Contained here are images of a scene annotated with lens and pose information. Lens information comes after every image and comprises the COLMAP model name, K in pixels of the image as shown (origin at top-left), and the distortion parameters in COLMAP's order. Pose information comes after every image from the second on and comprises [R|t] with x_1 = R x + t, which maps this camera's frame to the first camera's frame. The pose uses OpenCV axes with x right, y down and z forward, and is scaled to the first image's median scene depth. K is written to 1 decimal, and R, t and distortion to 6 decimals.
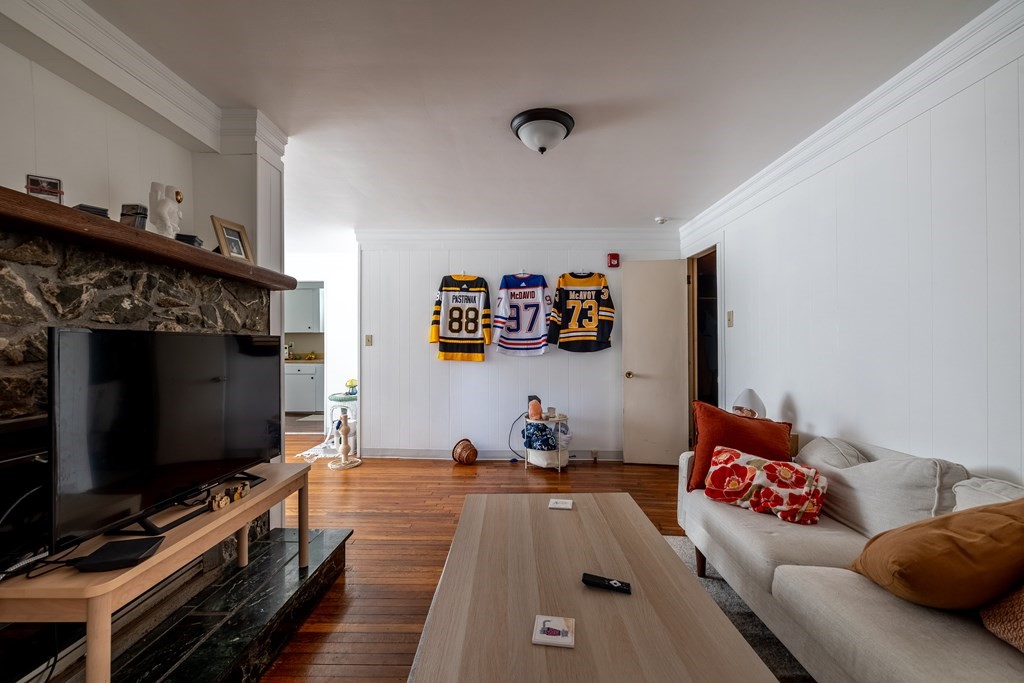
lens RADIAL K [[425.5, 0, 514.4], [0, 425.5, 345.1], [0, 0, 1]] dist [0.000802, -0.000432]
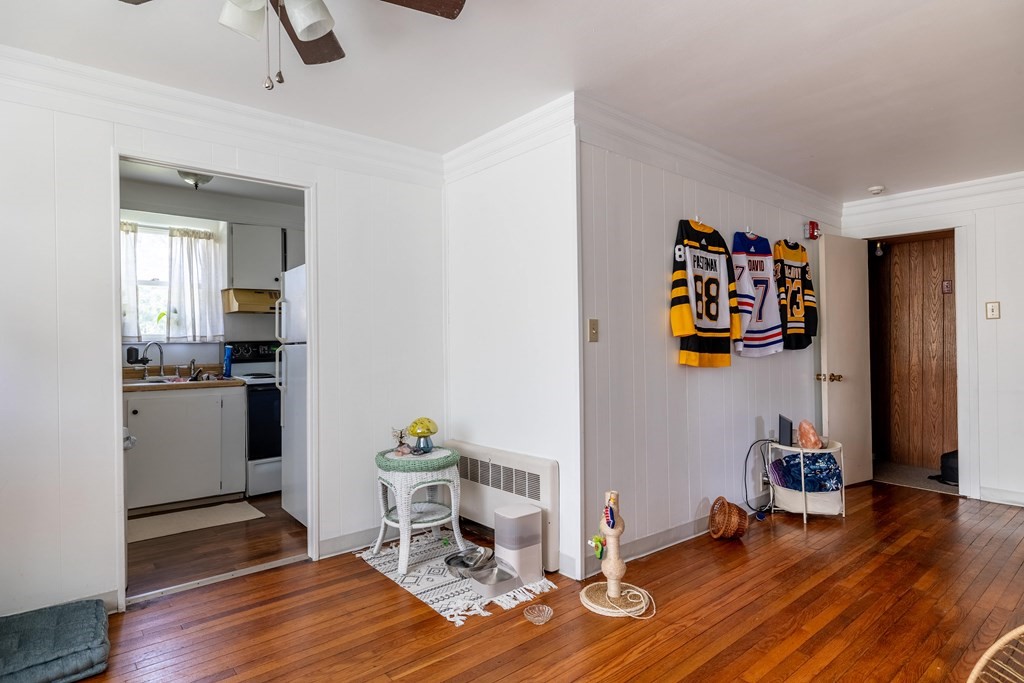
lens RADIAL K [[556.1, 0, 513.3], [0, 556.1, 340.7], [0, 0, 1]] dist [-0.005867, 0.000230]
pose [[0.760728, -0.001553, 0.649069, -0.830512], [0.010851, 0.999888, -0.010325, 0.005303], [-0.648980, 0.014898, 0.760659, 0.586890]]
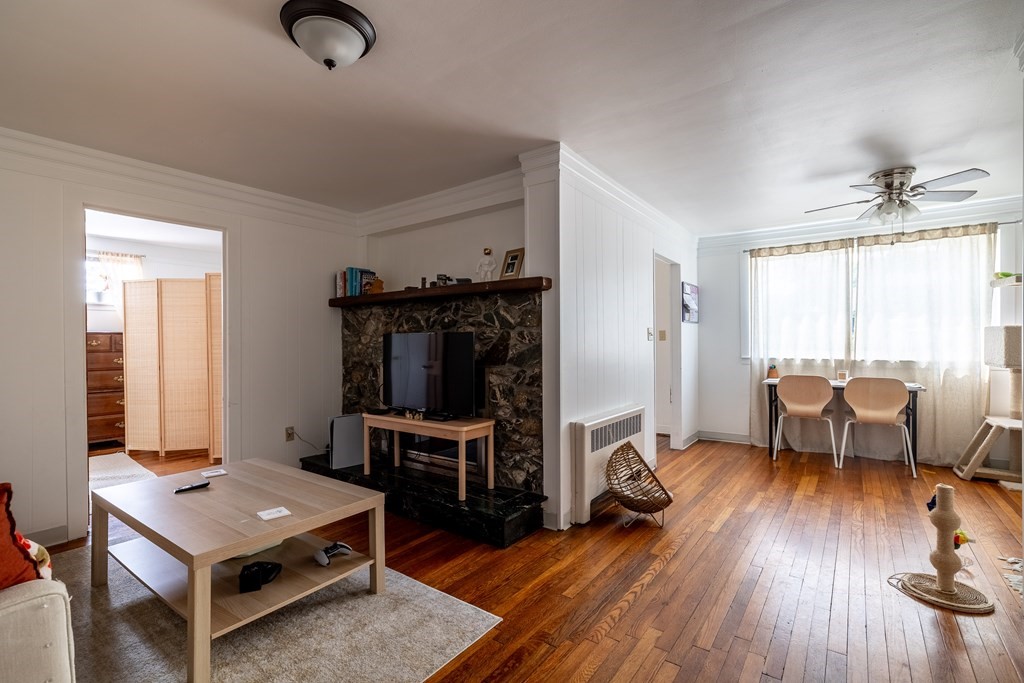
lens RADIAL K [[461.6, 0, 513.0], [0, 461.6, 344.8], [0, 0, 1]] dist [0.000121, 0.000384]
pose [[-0.595687, 0.013784, -0.803099, 0.262832], [0.006997, 0.999904, 0.011971, 0.001828], [0.803186, 0.001512, -0.595726, 0.883631]]
